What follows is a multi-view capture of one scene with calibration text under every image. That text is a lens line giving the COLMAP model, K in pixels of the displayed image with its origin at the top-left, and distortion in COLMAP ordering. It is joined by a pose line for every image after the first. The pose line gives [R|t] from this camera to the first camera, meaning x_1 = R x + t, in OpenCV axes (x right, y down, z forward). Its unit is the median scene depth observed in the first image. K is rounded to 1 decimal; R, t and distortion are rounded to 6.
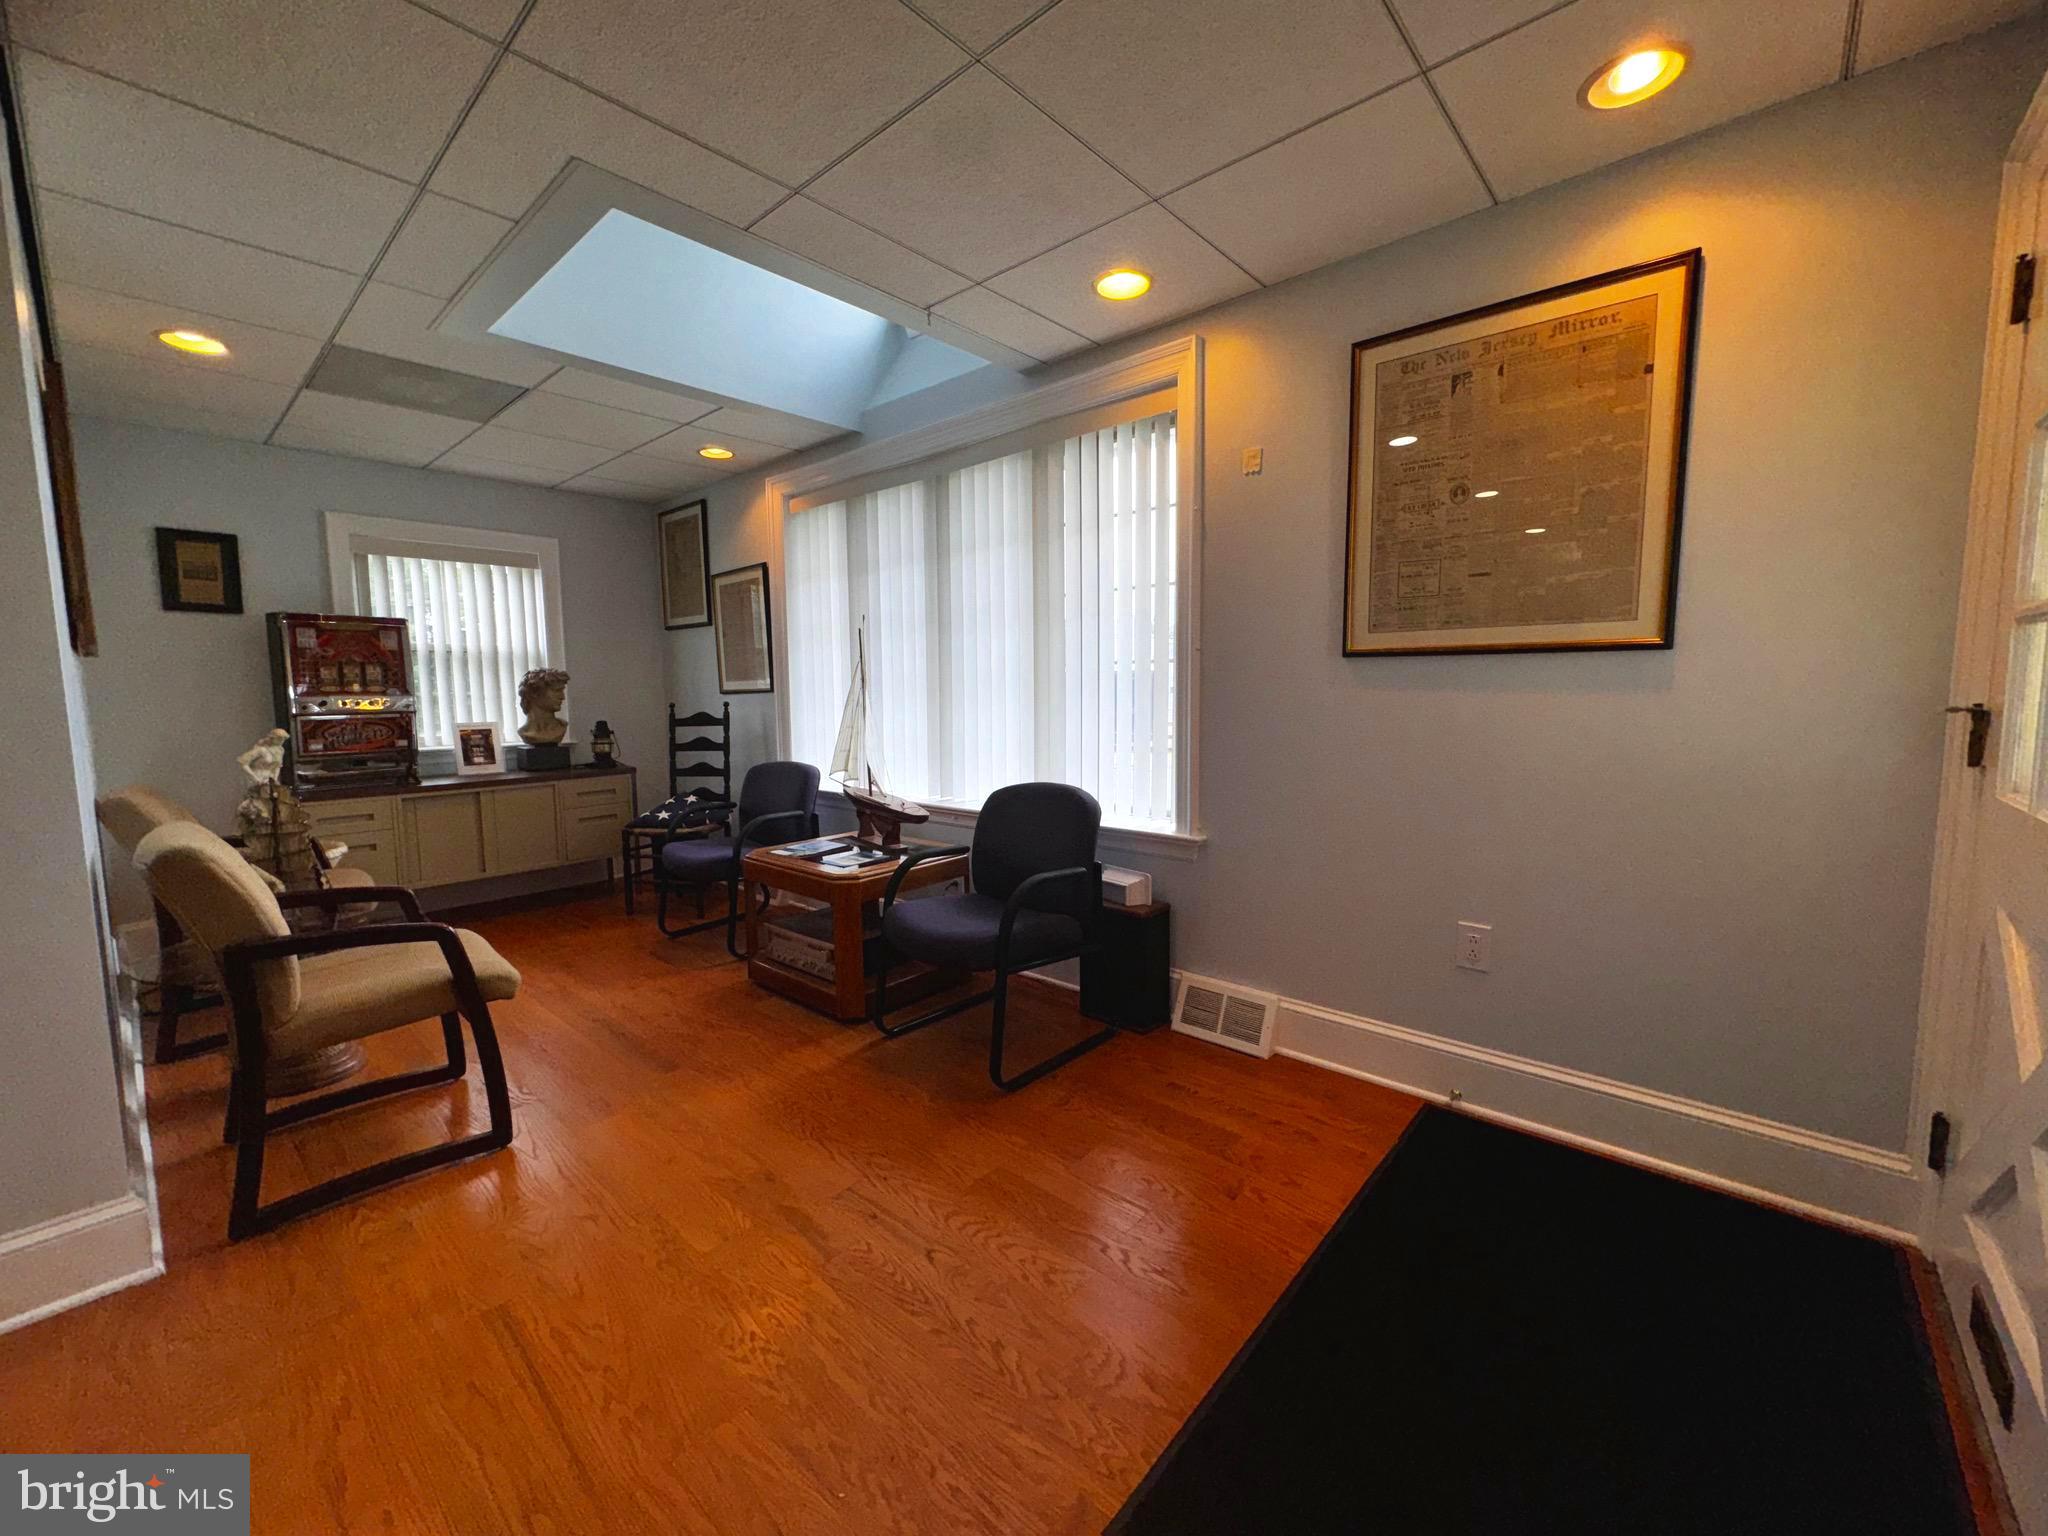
lens RADIAL K [[818.5, 0, 981.8], [0, 818.5, 767.8], [0, 0, 1]] dist [0.000800, -0.000632]
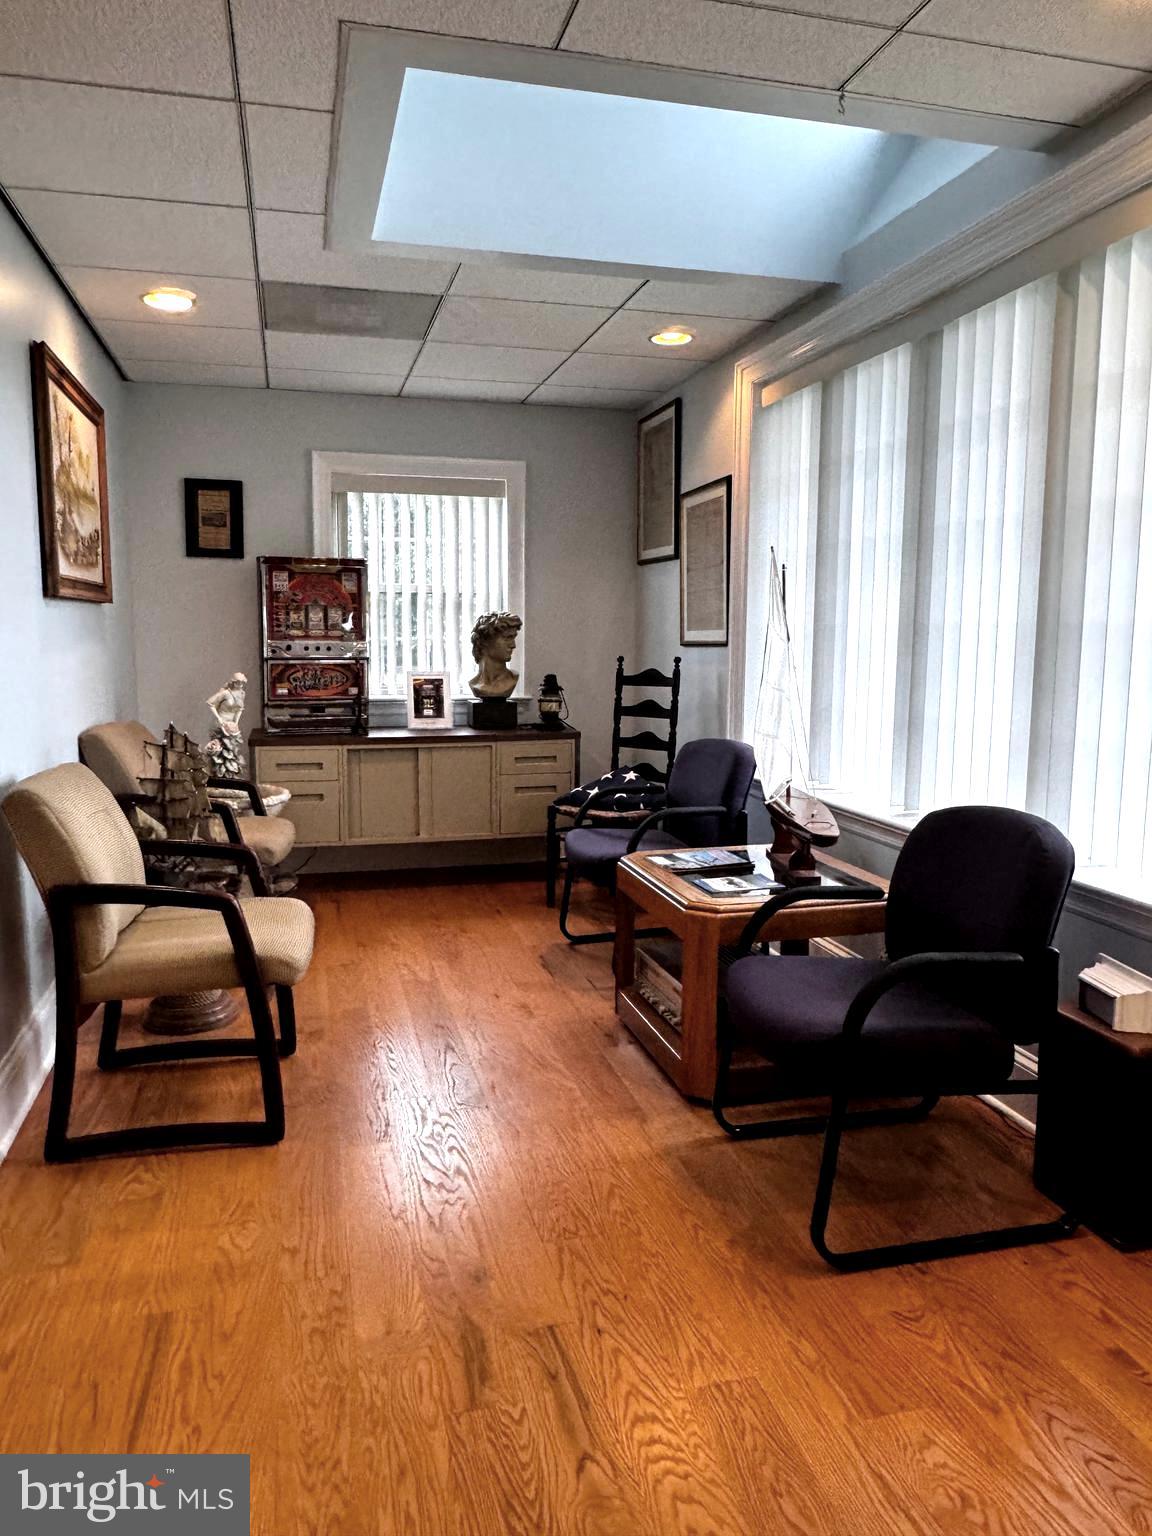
lens RADIAL K [[1053.8, 0, 524.9], [0, 1053.8, 759.1], [0, 0, 1]] dist [0.022943, -0.028734]
pose [[0.840769, 0.080677, -0.535350, 0.131680], [-0.067540, 0.996740, 0.044135, -0.020183], [0.537165, -0.000950, 0.843477, 0.076194]]
